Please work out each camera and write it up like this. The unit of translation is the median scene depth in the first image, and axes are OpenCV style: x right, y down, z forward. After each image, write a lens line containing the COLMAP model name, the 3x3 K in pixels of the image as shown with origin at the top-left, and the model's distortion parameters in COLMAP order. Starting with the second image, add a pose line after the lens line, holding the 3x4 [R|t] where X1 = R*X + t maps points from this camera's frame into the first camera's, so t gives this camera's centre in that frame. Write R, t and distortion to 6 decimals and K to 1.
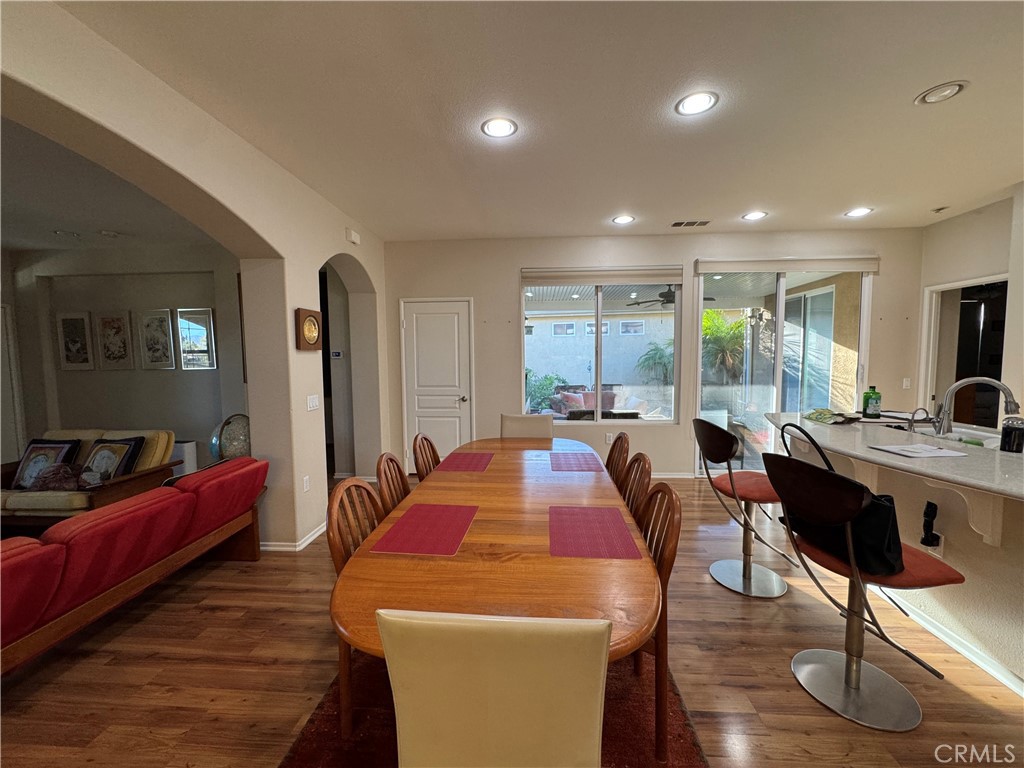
lens RADIAL K [[406.6, 0, 511.3], [0, 406.6, 384.4], [0, 0, 1]] dist [-0.003853, -0.000409]
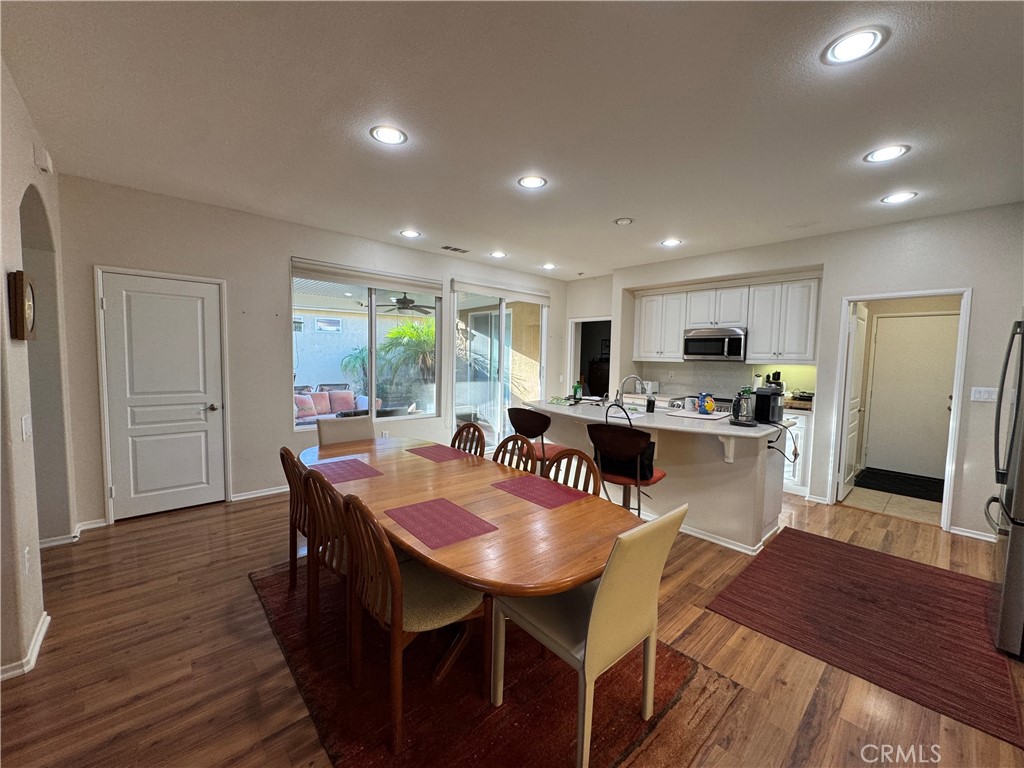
lens RADIAL K [[408.2, 0, 510.4], [0, 408.2, 382.8], [0, 0, 1]] dist [-0.002331, -0.000181]
pose [[0.695808, -0.023582, 0.717841, -0.294614], [0.022467, 0.999686, 0.011064, -0.008082], [-0.717877, 0.008429, 0.696119, 0.036410]]
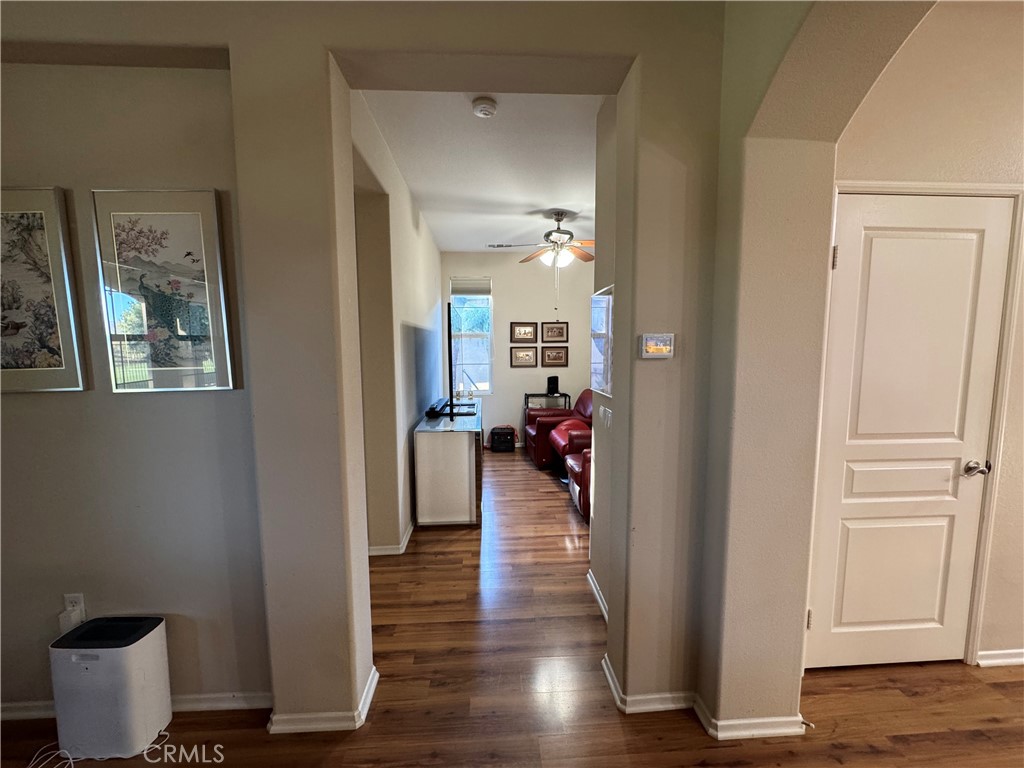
lens RADIAL K [[406.6, 0, 511.3], [0, 406.6, 384.4], [0, 0, 1]] dist [-0.003853, -0.000409]
pose [[0.992412, -0.006790, 0.122767, -0.600963], [0.004045, 0.999736, 0.022598, -0.053034], [-0.122888, -0.021930, 0.992178, 0.722659]]
